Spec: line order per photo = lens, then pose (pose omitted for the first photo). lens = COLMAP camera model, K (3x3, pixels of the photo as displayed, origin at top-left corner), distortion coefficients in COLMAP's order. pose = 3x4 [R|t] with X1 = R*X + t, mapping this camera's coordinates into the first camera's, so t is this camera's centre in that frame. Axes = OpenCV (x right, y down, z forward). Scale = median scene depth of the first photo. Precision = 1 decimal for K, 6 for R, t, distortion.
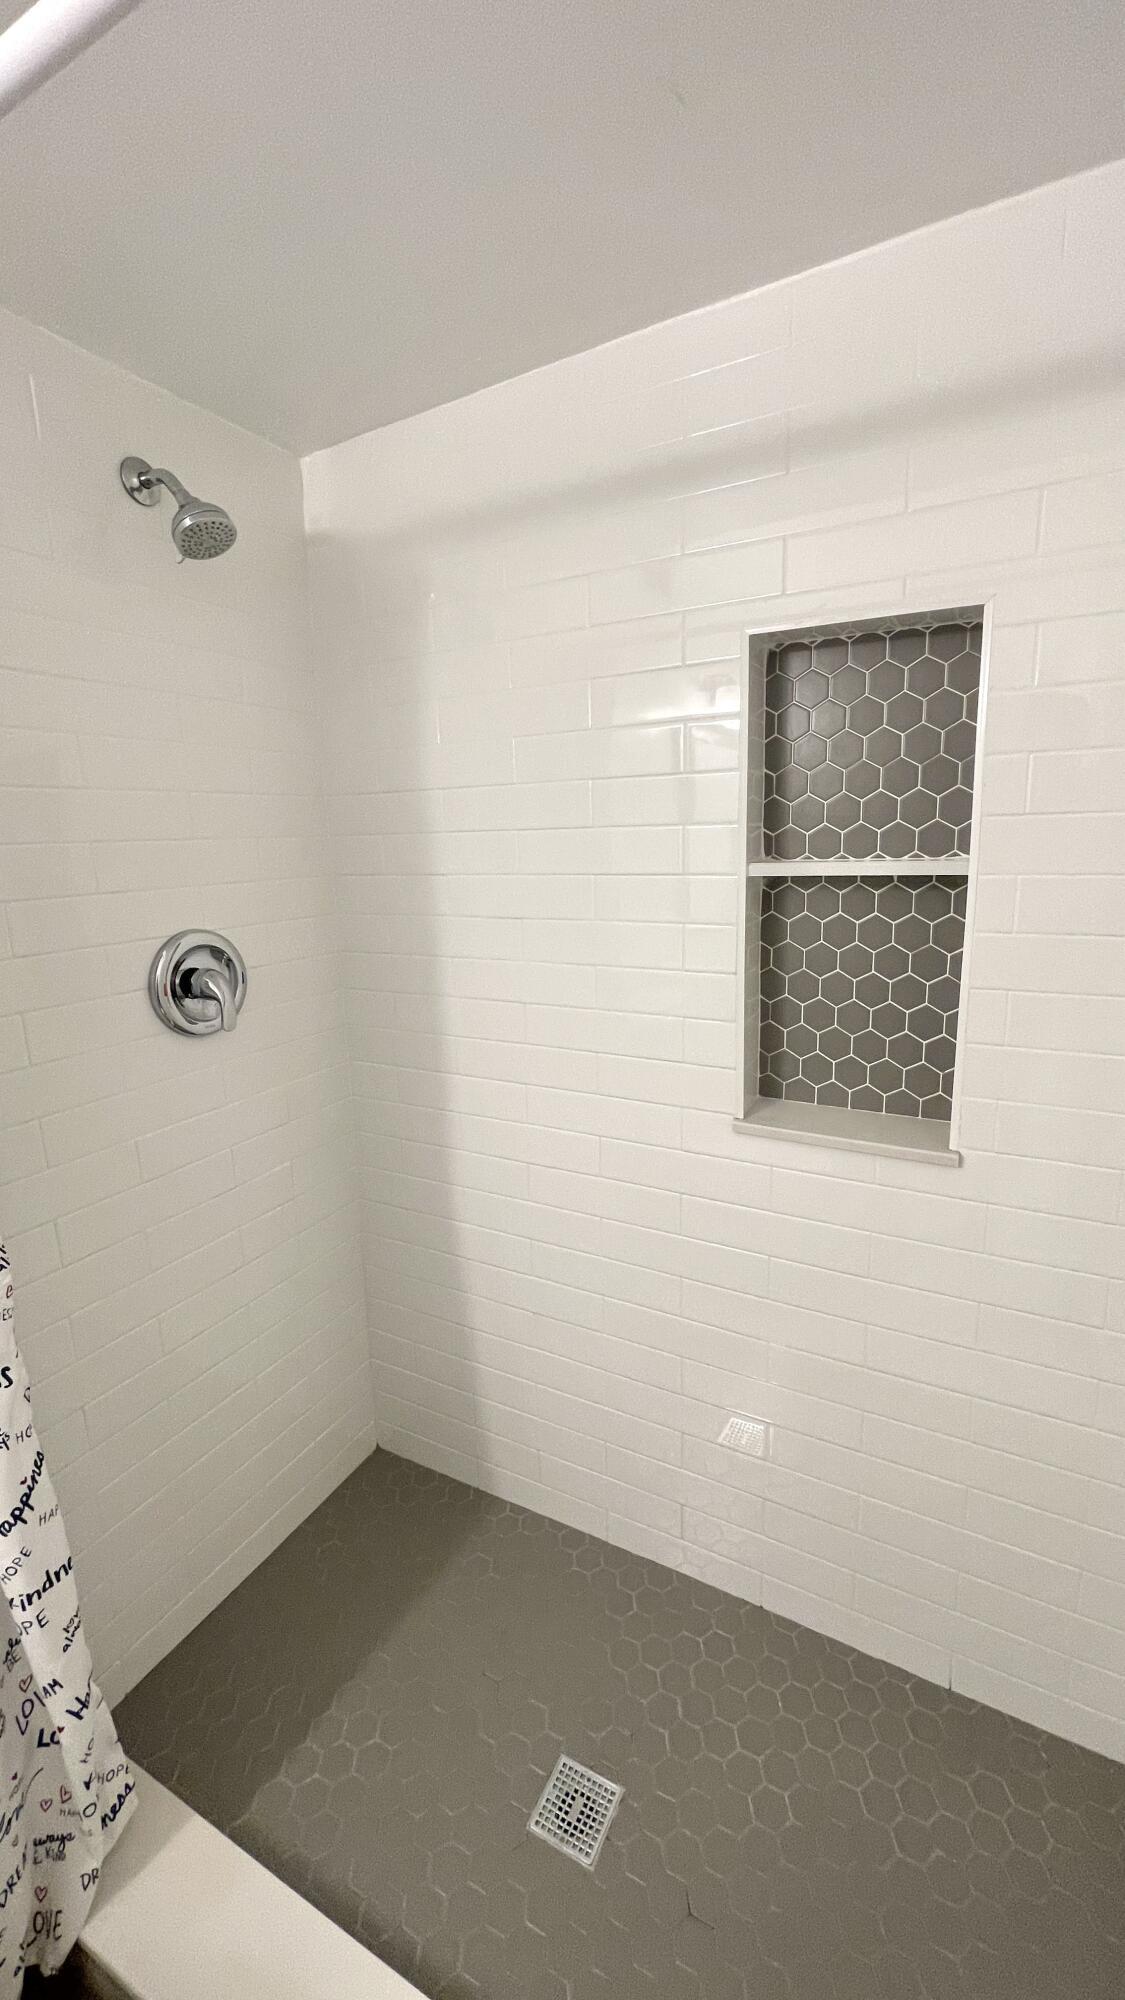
lens RADIAL K [[818.8, 0, 559.4], [0, 818.8, 1008.4], [0, 0, 1]] dist [-0.004186, 0.002744]
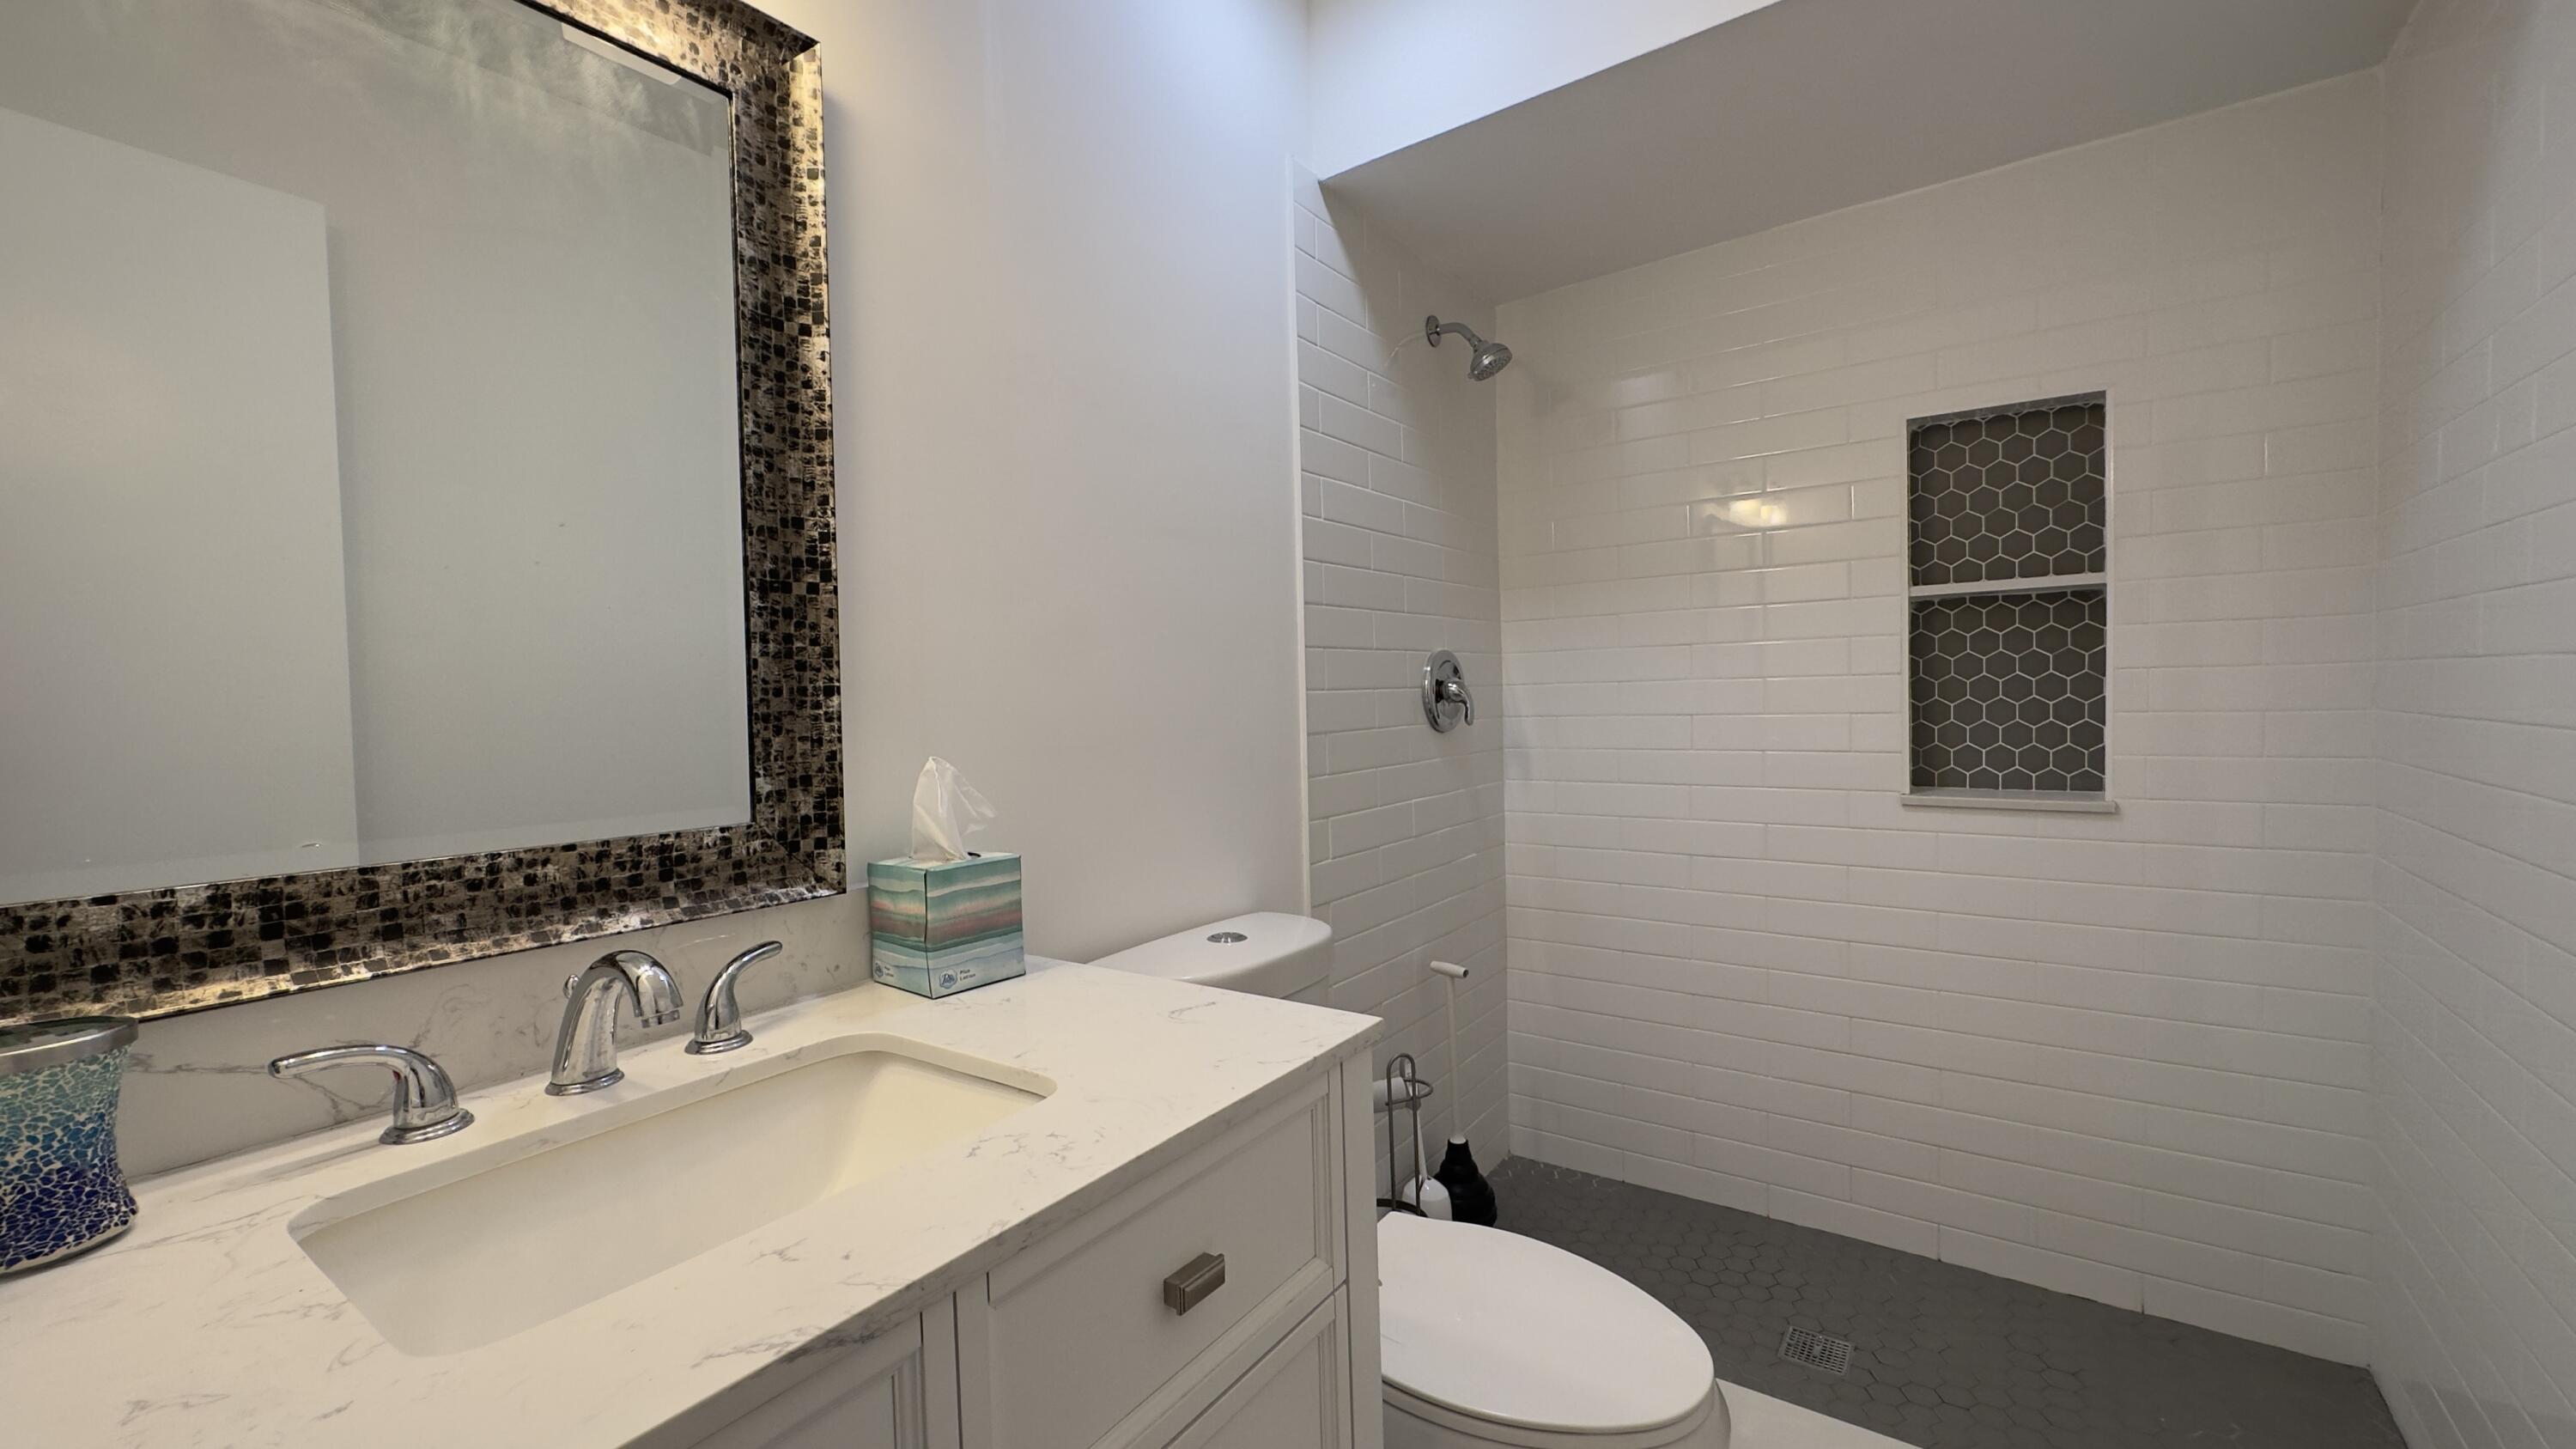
lens RADIAL K [[1027.3, 0, 1272.5], [0, 1027.3, 730.6], [0, 0, 1]] dist [0.002185, -0.000373]
pose [[0.995028, -0.005608, -0.099435, -0.596730], [-0.008324, 0.990237, -0.139146, 0.274055], [0.099244, 0.139282, 0.985267, -0.647602]]
